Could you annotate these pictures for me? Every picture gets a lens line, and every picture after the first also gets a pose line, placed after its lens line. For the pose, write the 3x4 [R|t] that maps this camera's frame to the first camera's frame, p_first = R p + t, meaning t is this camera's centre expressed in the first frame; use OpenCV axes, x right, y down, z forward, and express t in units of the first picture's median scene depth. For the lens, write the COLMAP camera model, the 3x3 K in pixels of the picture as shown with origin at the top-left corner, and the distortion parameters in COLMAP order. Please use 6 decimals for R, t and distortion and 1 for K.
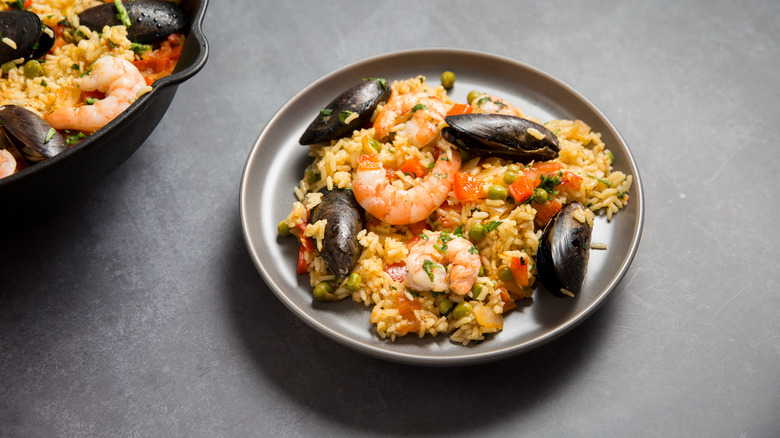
lens RADIAL K [[1468.6, 0, 389.8], [0, 1468.6, 217.9], [0, 0, 1]] dist [-0.048982, 0.000000]
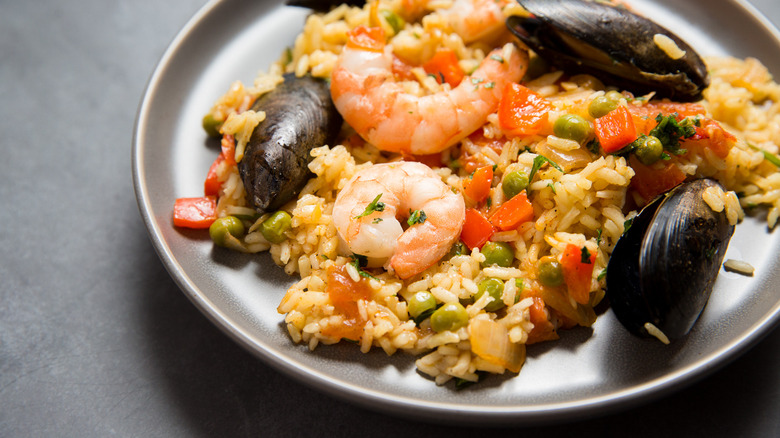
lens RADIAL K [[1180.9, 0, 390.3], [0, 1180.9, 221.6], [0, 0, 1]] dist [-0.040121, 0.000000]
pose [[0.959974, 0.211317, -0.183832, 0.096363], [-0.219481, 0.975296, -0.025016, 0.042680], [0.174004, 0.064363, 0.982639, 0.557643]]
